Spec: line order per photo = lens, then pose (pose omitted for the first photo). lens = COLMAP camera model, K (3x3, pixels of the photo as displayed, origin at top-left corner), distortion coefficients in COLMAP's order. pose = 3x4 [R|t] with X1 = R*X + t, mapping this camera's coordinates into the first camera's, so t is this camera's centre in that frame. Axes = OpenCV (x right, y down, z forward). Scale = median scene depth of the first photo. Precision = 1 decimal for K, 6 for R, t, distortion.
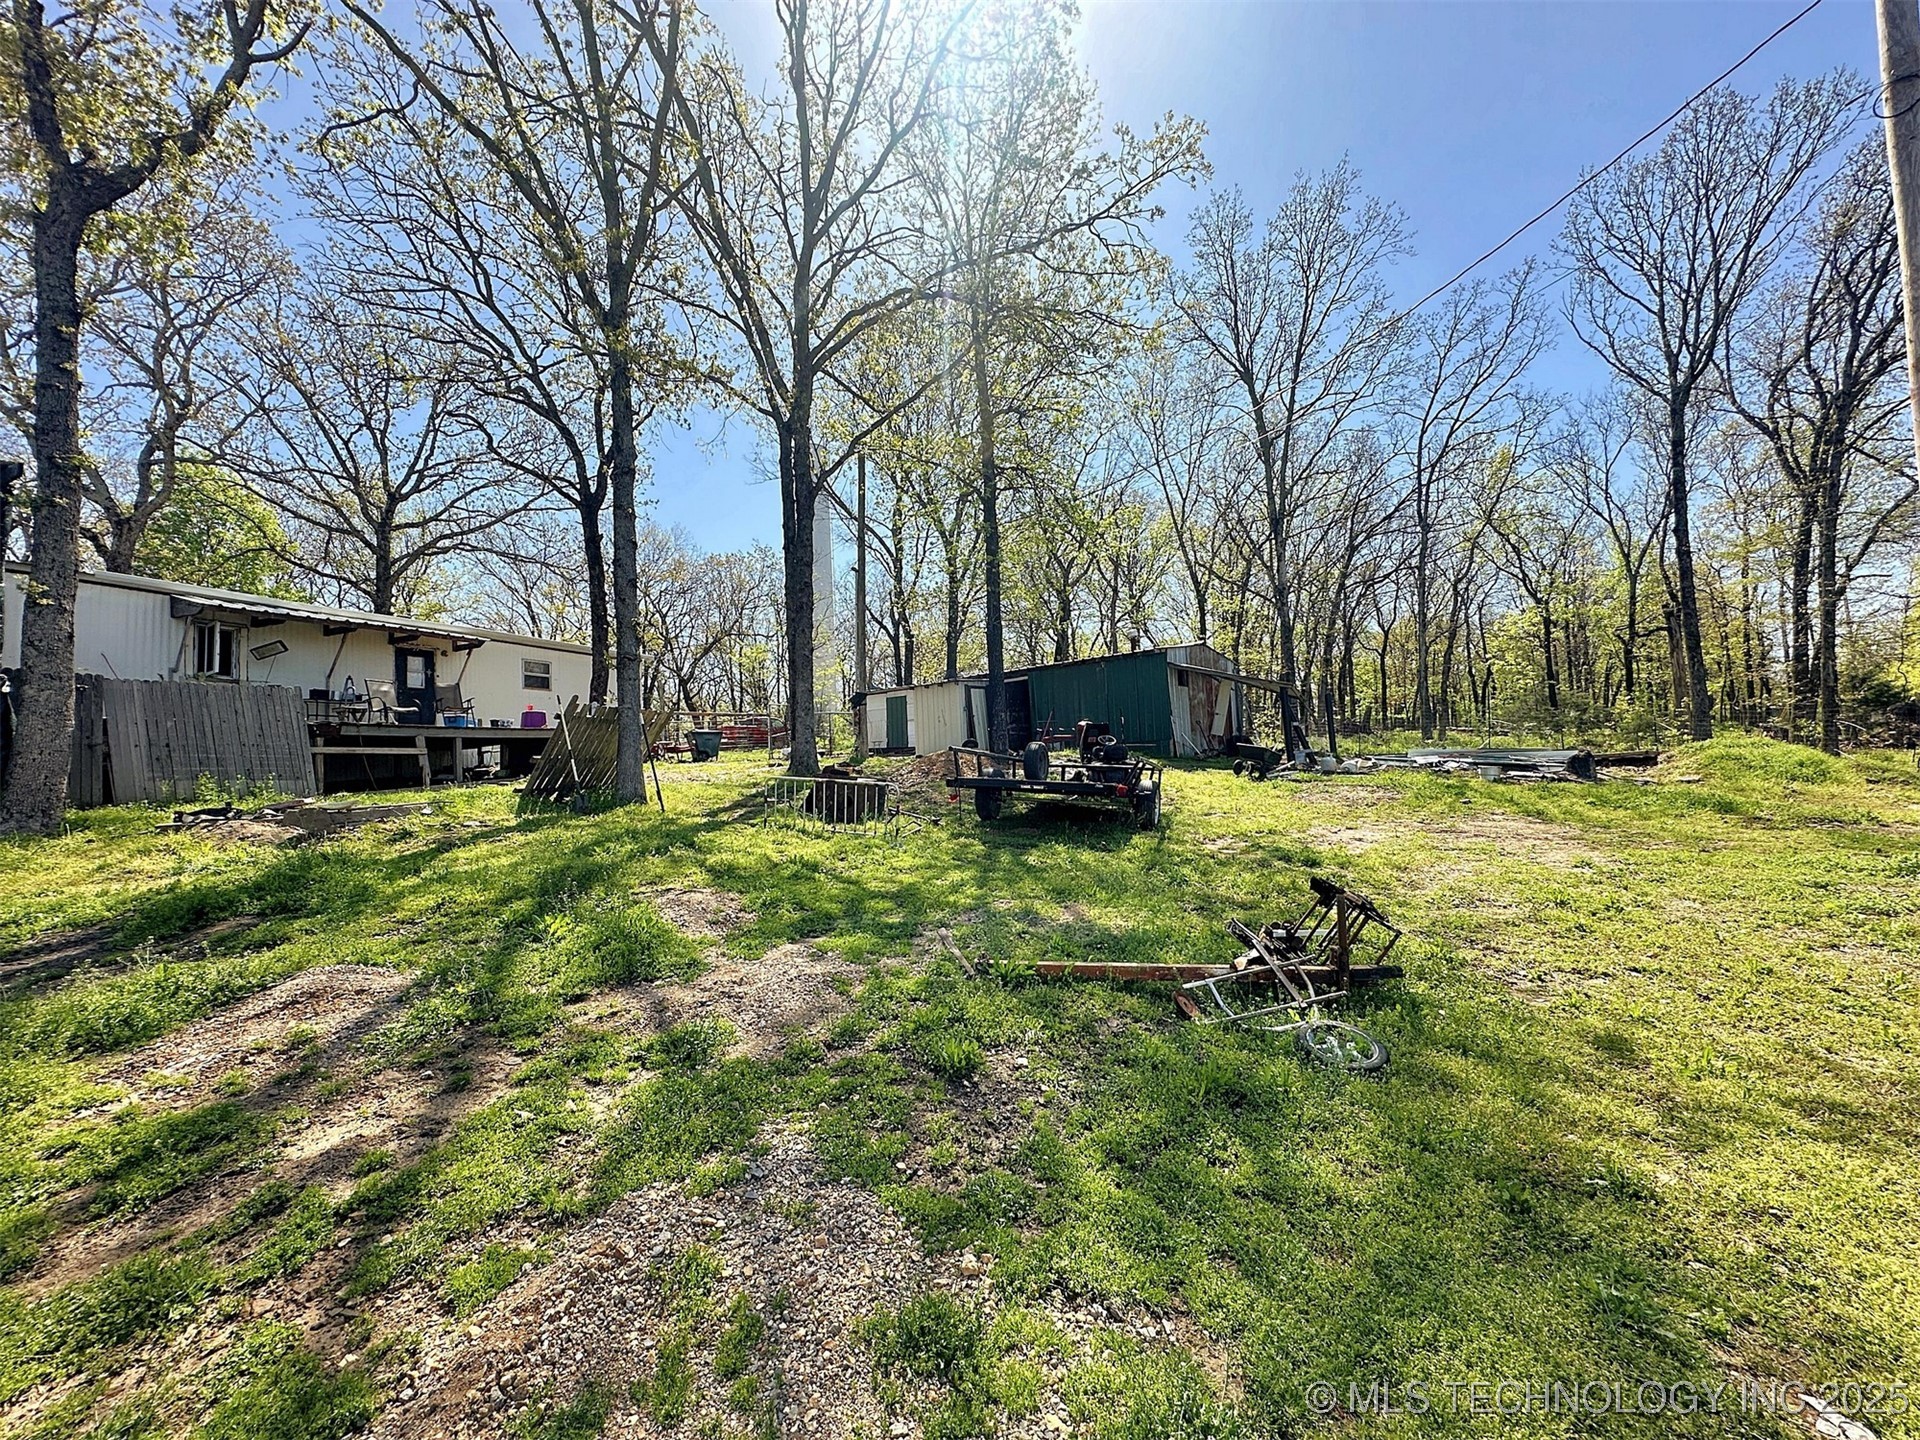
lens RADIAL K [[762.1, 0, 958.3], [0, 762.1, 716.0], [0, 0, 1]] dist [0.000322, 0.000016]
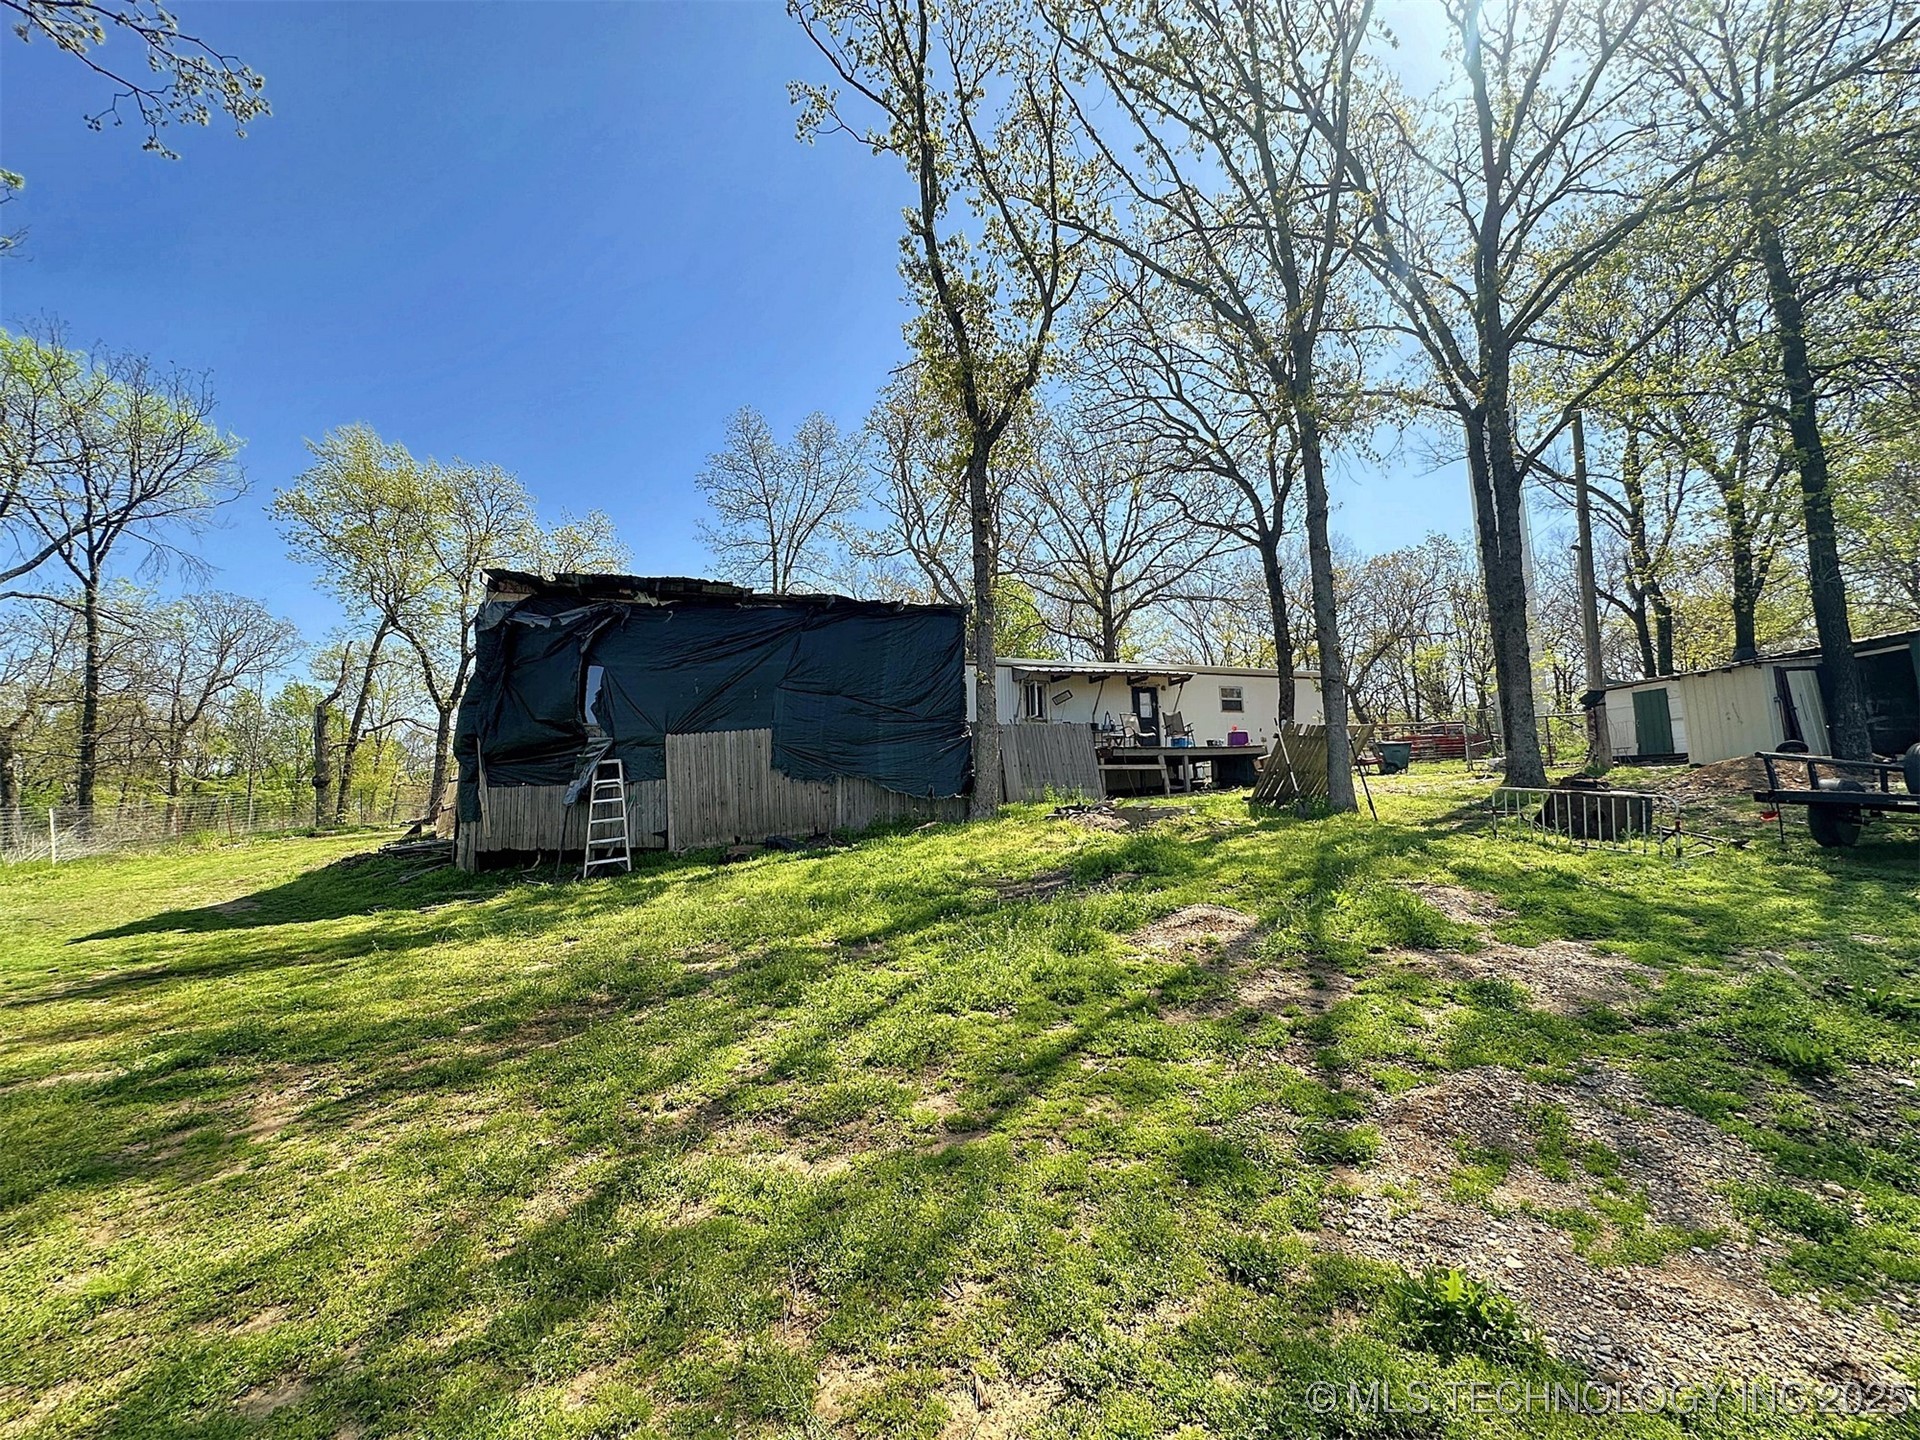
lens RADIAL K [[762.1, 0, 966.5], [0, 762.1, 721.9], [0, 0, 1]] dist [0.000322, 0.000016]
pose [[0.690575, -0.056083, -0.721083, -0.003338], [0.049321, 0.998320, -0.030412, -0.006377], [0.721577, -0.014563, 0.692181, -0.120182]]
